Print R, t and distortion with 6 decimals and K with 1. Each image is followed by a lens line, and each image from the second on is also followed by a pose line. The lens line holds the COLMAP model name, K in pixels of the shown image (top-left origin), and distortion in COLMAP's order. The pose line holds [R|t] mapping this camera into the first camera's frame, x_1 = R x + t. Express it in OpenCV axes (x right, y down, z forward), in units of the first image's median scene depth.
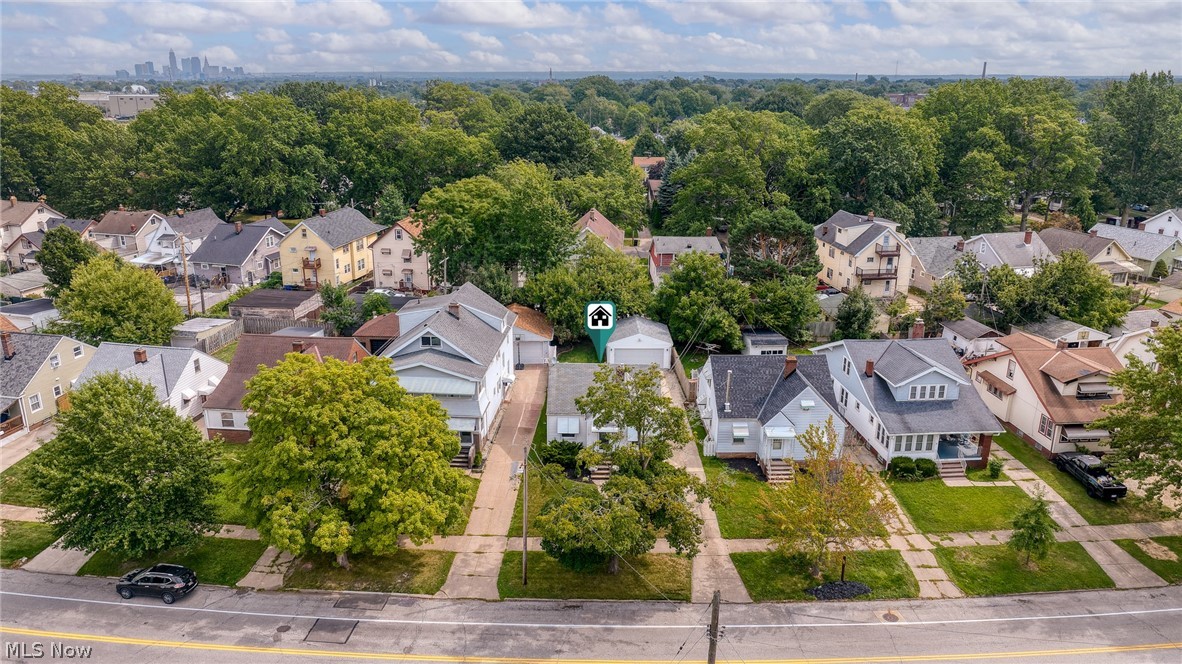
lens RADIAL K [[814.3, 0, 591.0], [0, 814.3, 332.0], [0, 0, 1]] dist [0.002819, 0.001854]
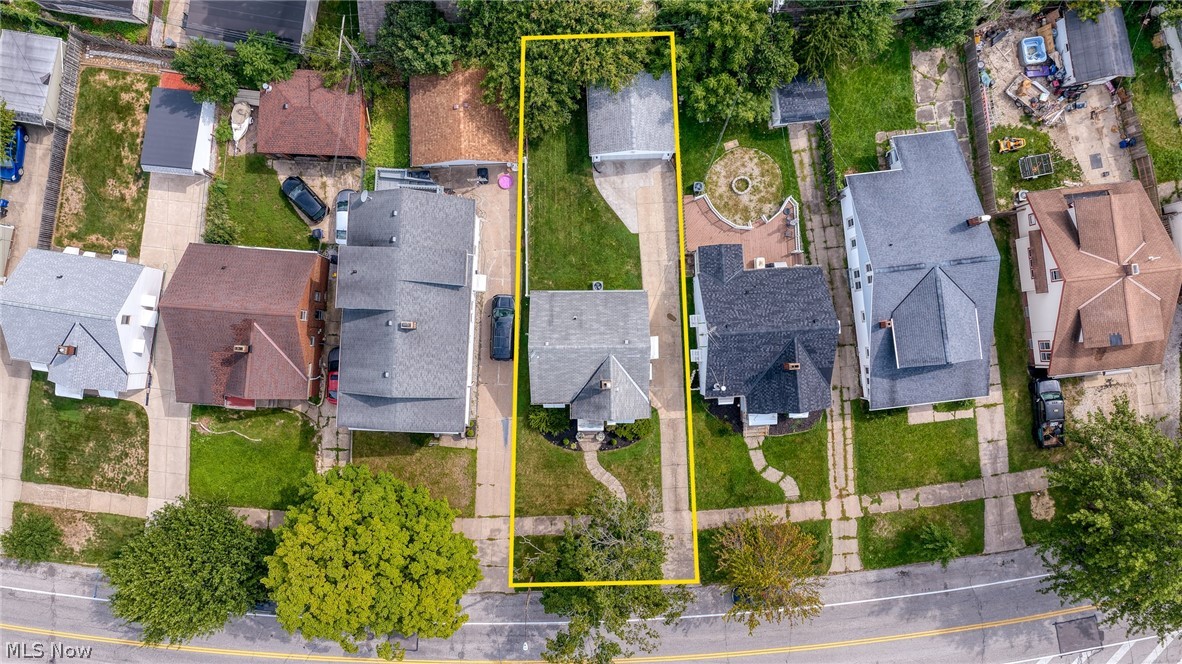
lens RADIAL K [[814.3, 0, 591.0], [0, 814.3, 332.0], [0, 0, 1]] dist [0.002819, 0.001854]
pose [[0.999675, -0.025475, 0.000179, 0.022480], [0.008023, 0.321515, 0.946870, -0.995964], [-0.024179, -0.946562, 0.321615, 0.885036]]
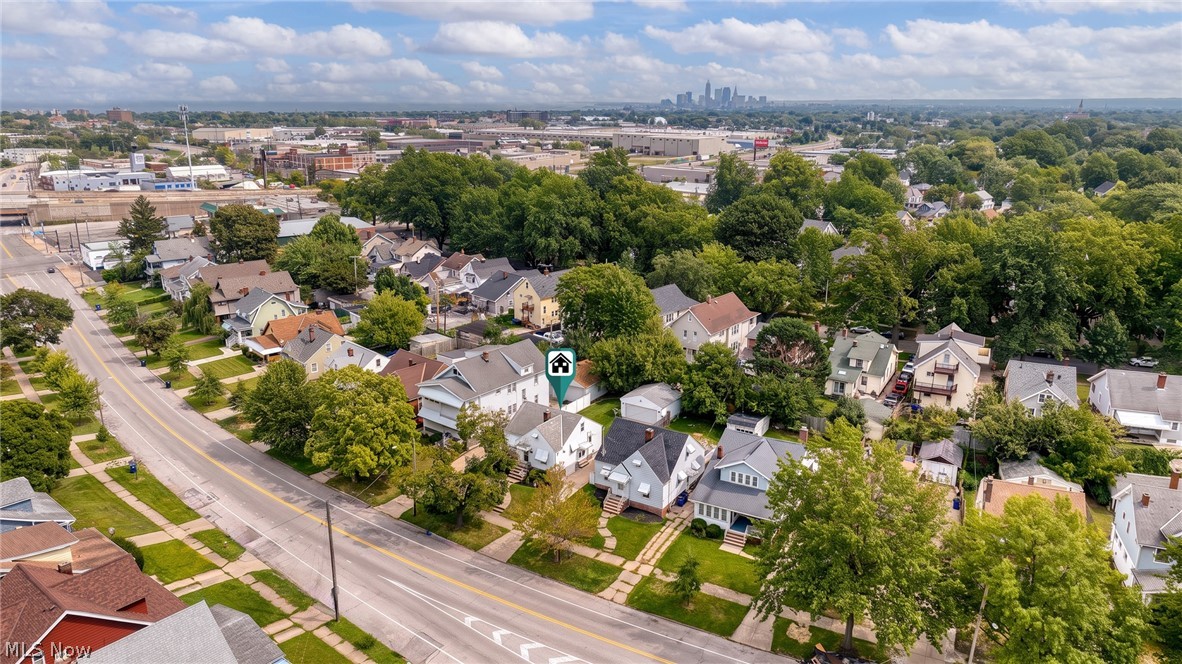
lens RADIAL K [[814.3, 0, 591.0], [0, 814.3, 332.0], [0, 0, 1]] dist [0.002819, 0.001854]
pose [[0.826896, 0.151764, -0.541490, 1.063578], [-0.167748, 0.985625, 0.020078, -0.174166], [0.536753, 0.074231, 0.840467, -0.300862]]
